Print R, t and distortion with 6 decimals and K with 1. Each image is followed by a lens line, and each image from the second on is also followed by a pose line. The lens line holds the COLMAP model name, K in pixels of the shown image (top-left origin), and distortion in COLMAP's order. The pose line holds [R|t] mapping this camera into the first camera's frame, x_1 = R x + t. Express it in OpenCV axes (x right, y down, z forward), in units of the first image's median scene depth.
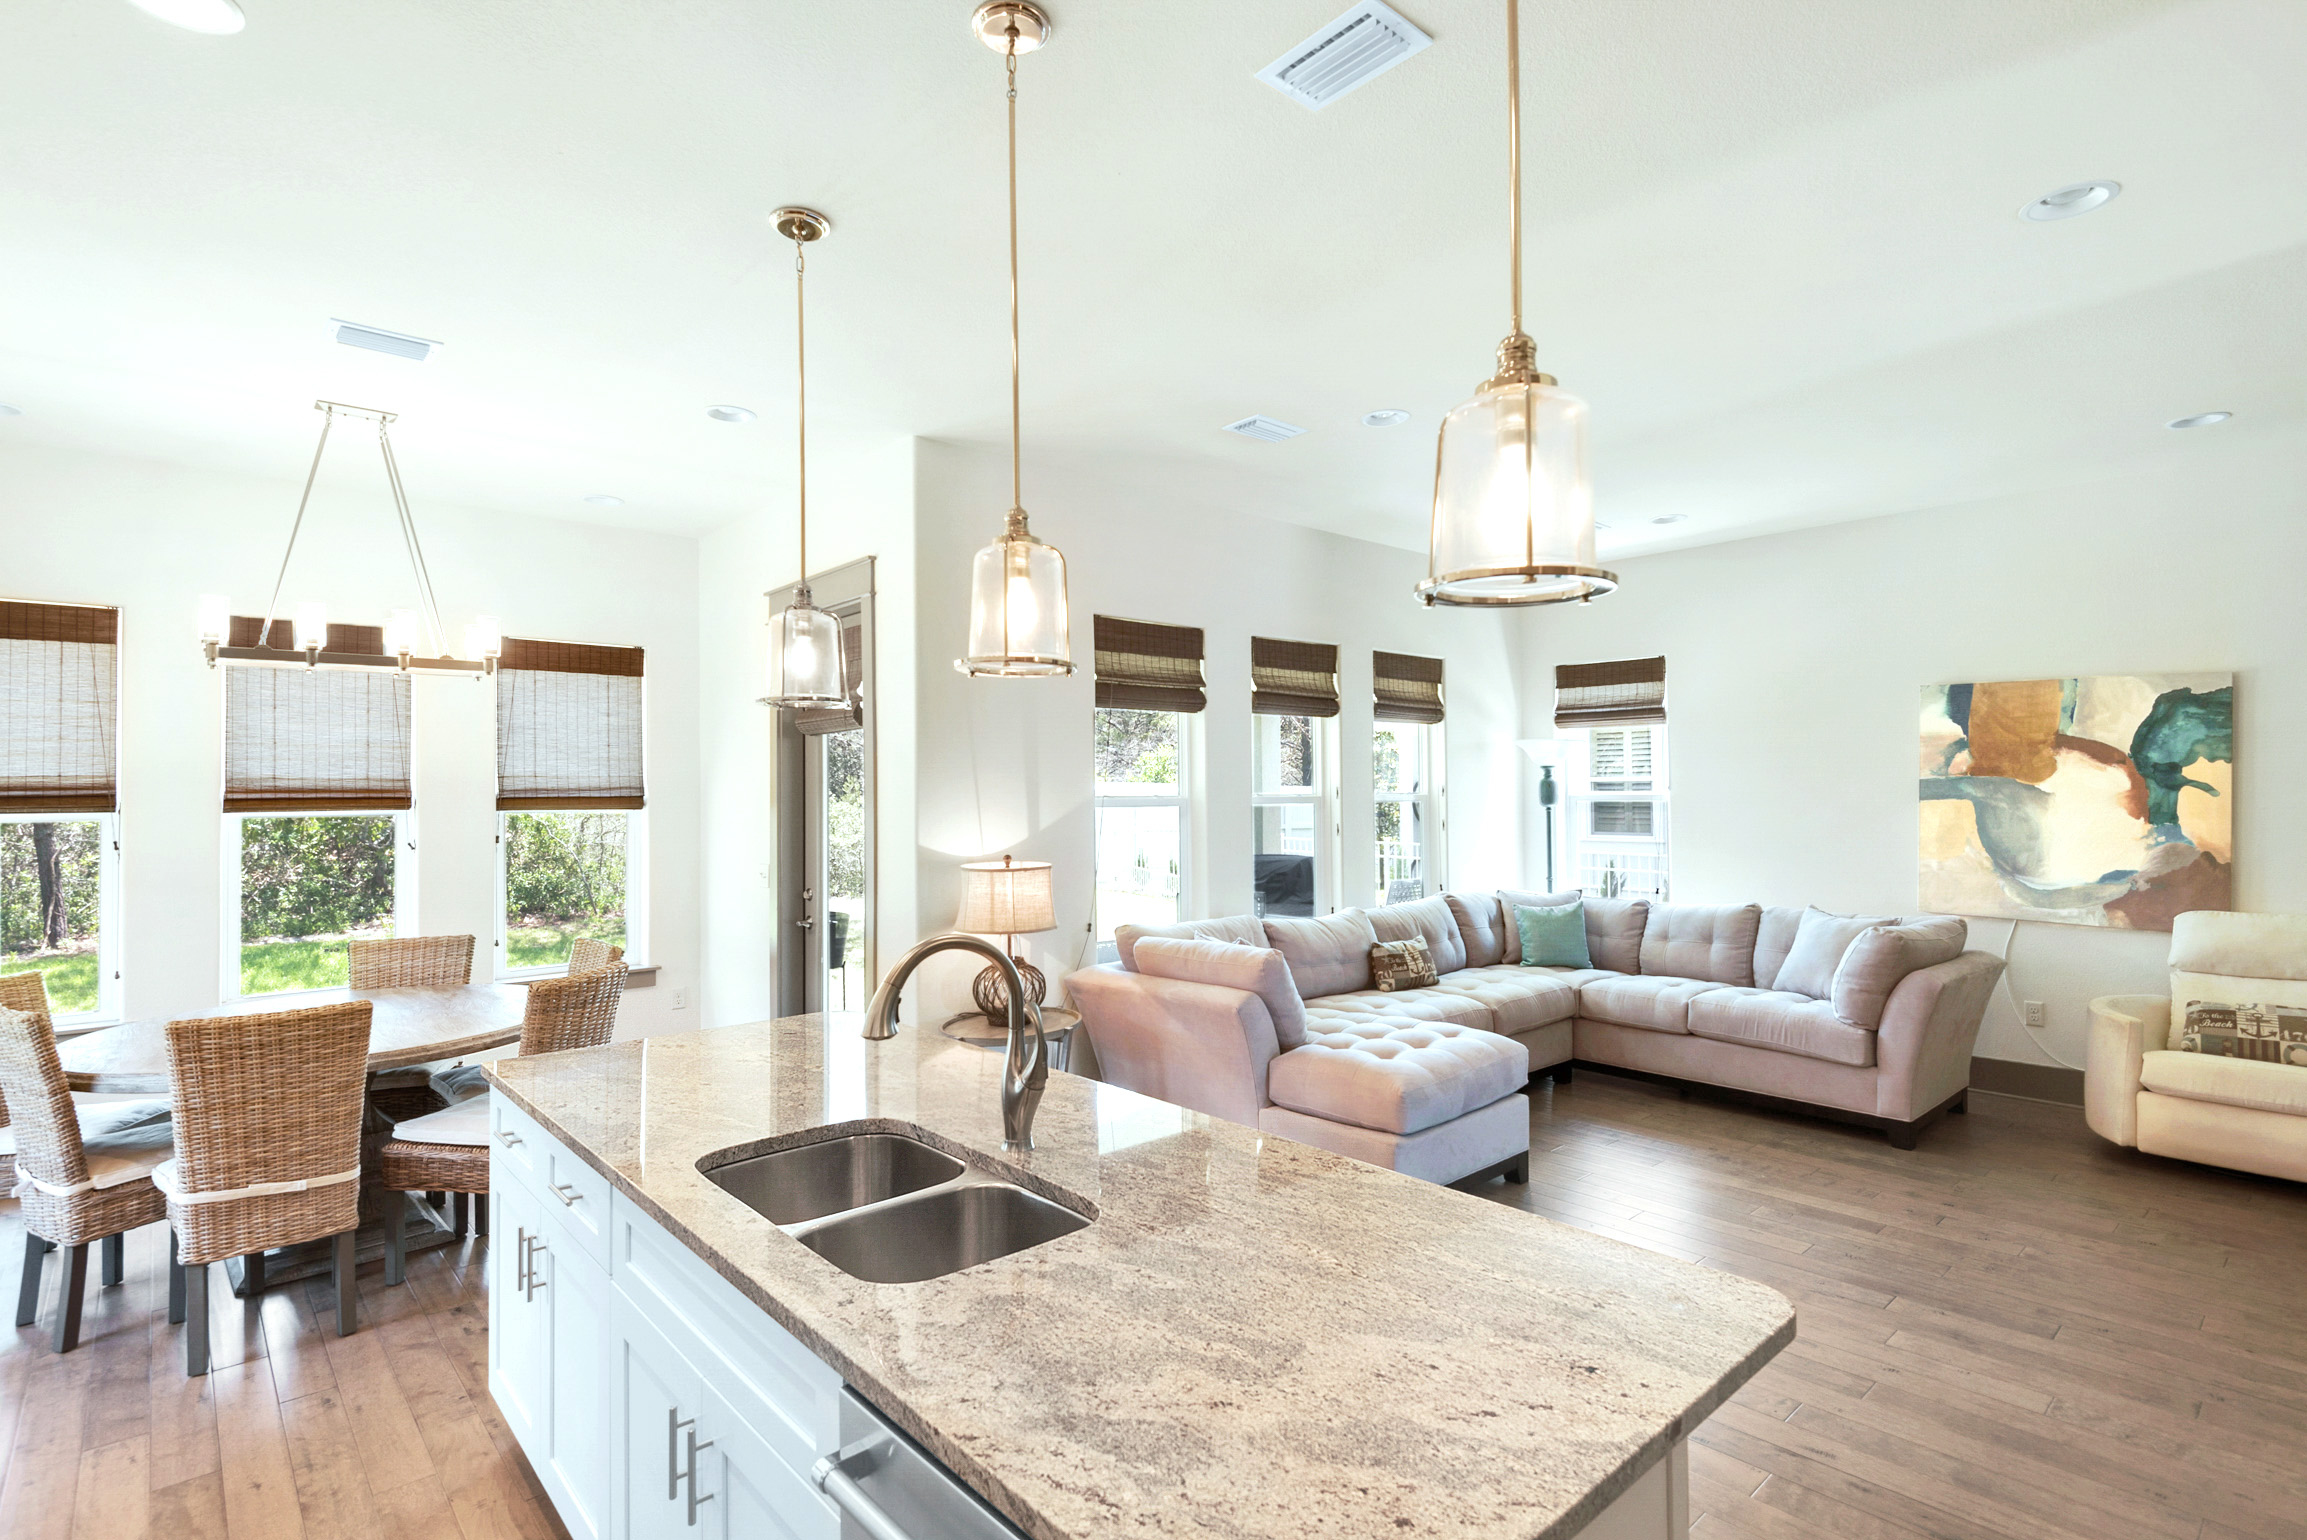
lens RADIAL K [[1093.7, 0, 1144.2], [0, 1093.7, 777.5], [0, 0, 1]] dist [0.013943, -0.005894]
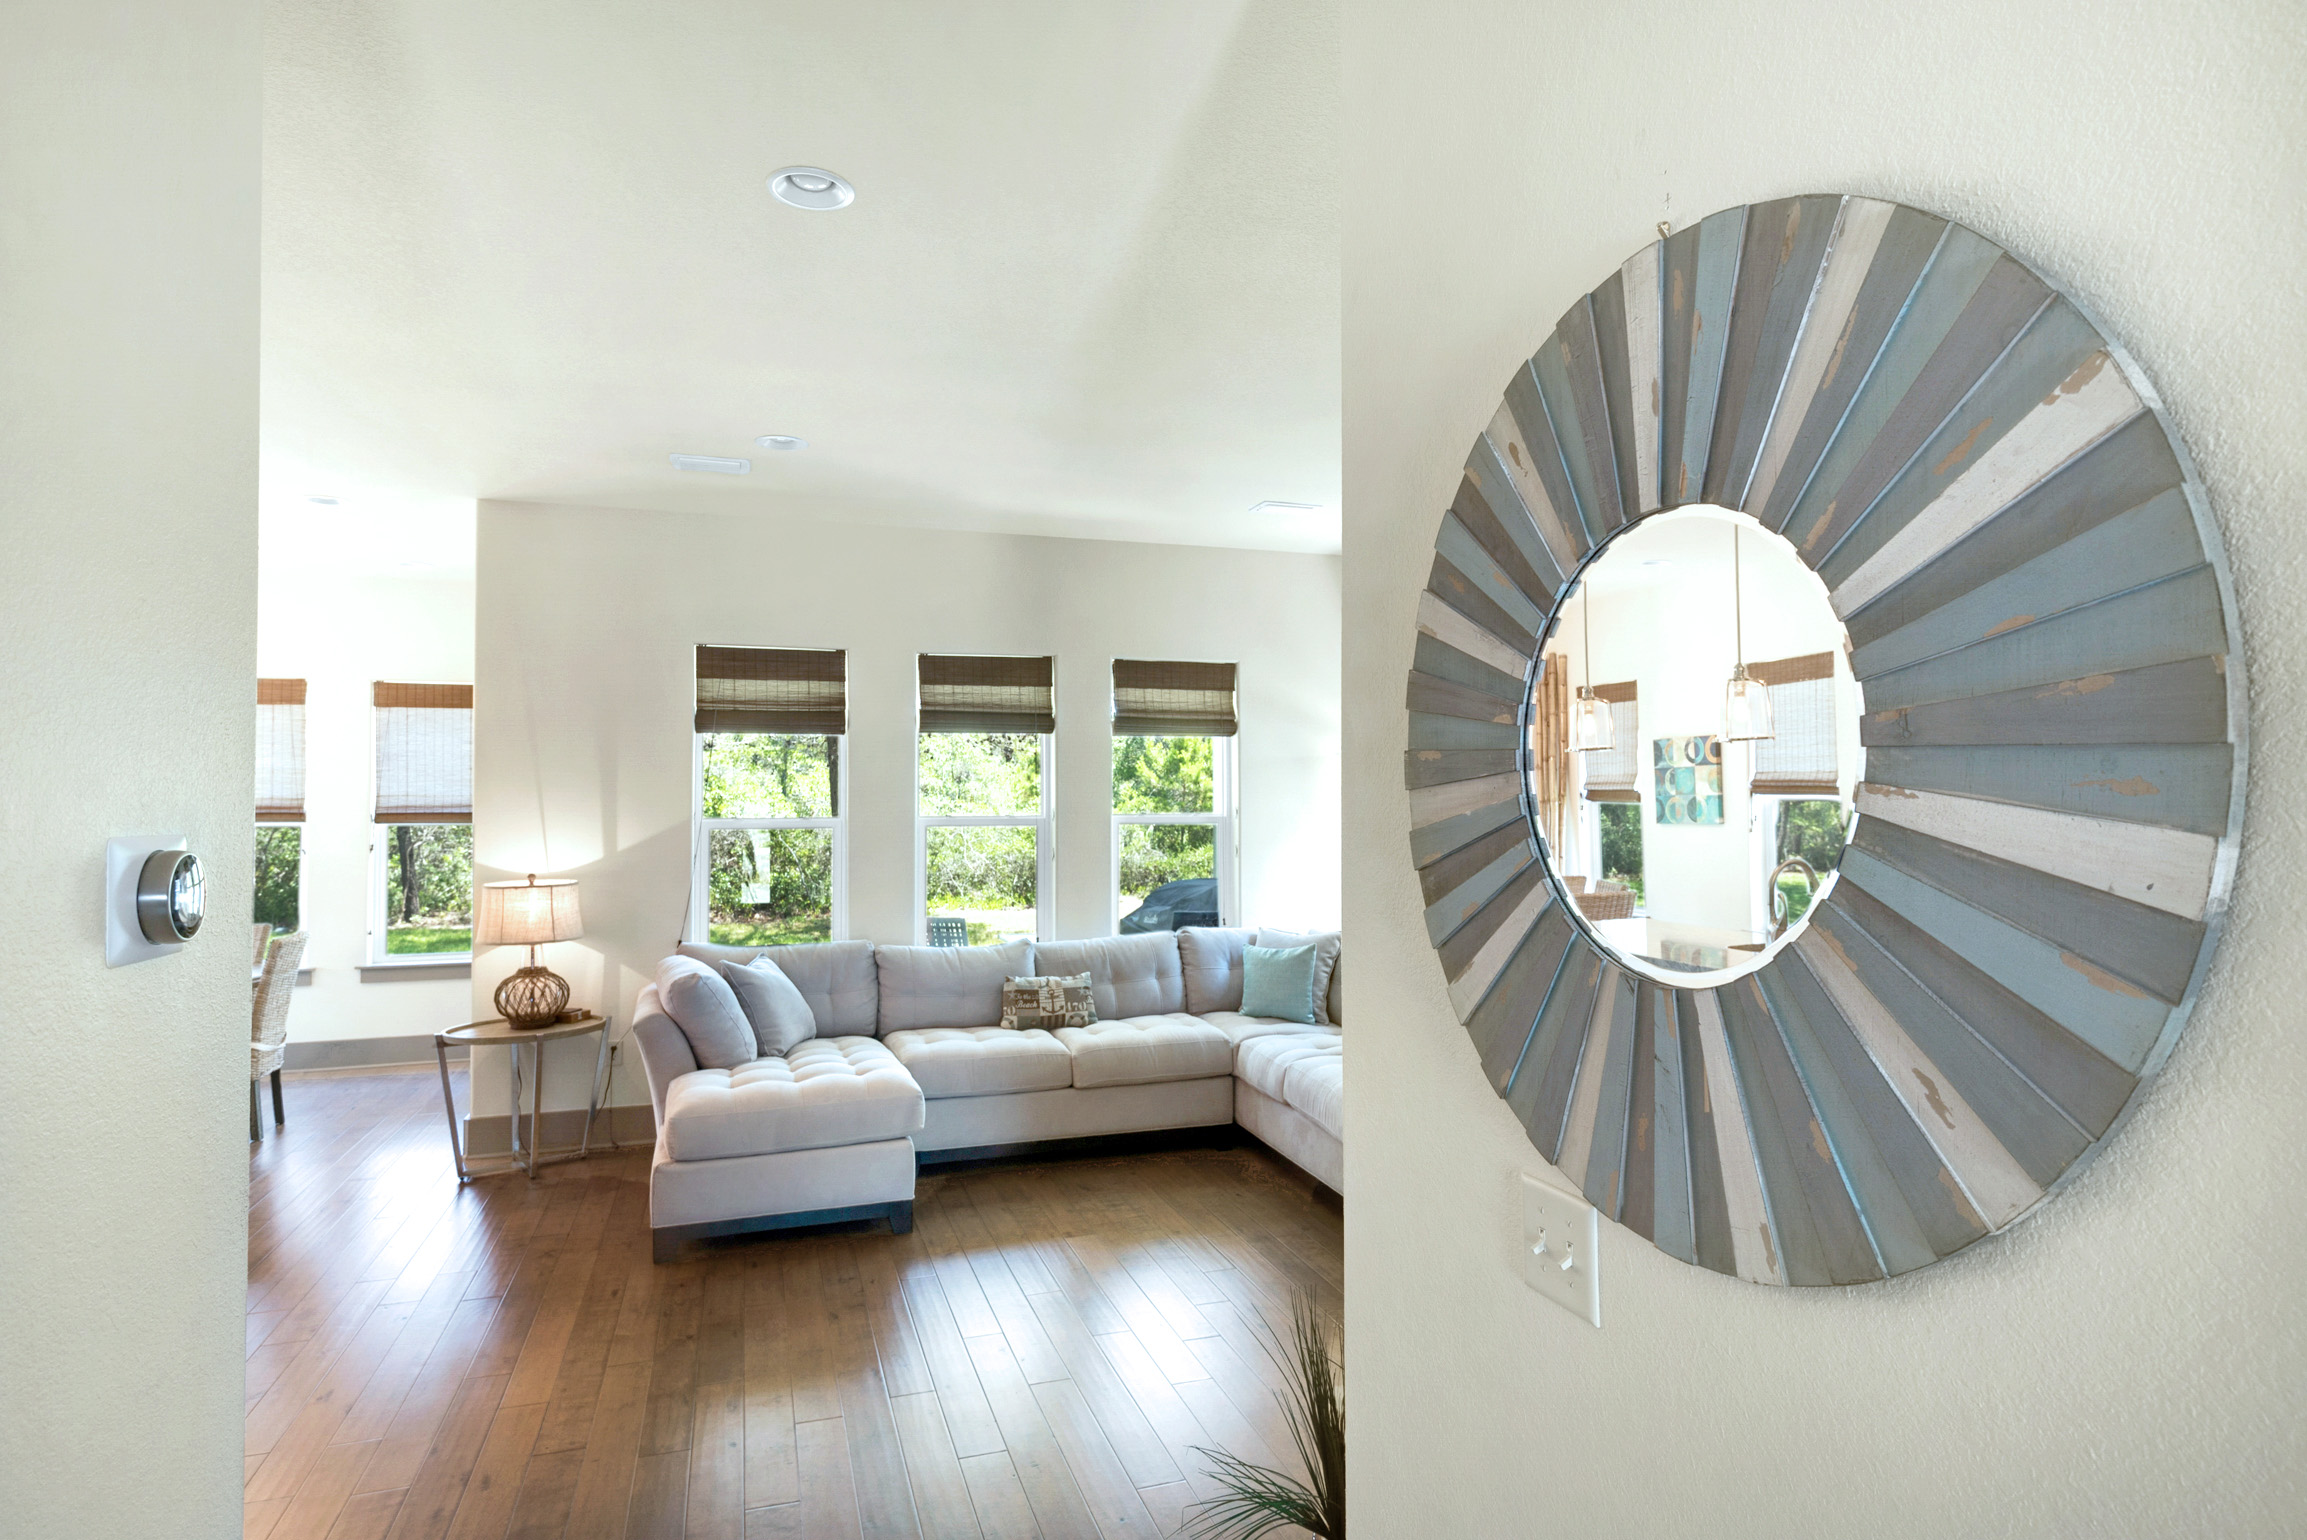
lens RADIAL K [[1216.4, 0, 1159.9], [0, 1216.4, 773.8], [0, 0, 1]] dist [0.003672, -0.000084]
pose [[0.924456, -0.003735, -0.381270, 0.714575], [0.001984, 0.999986, -0.004987, -0.016681], [0.381283, 0.003854, 0.924450, 0.083624]]
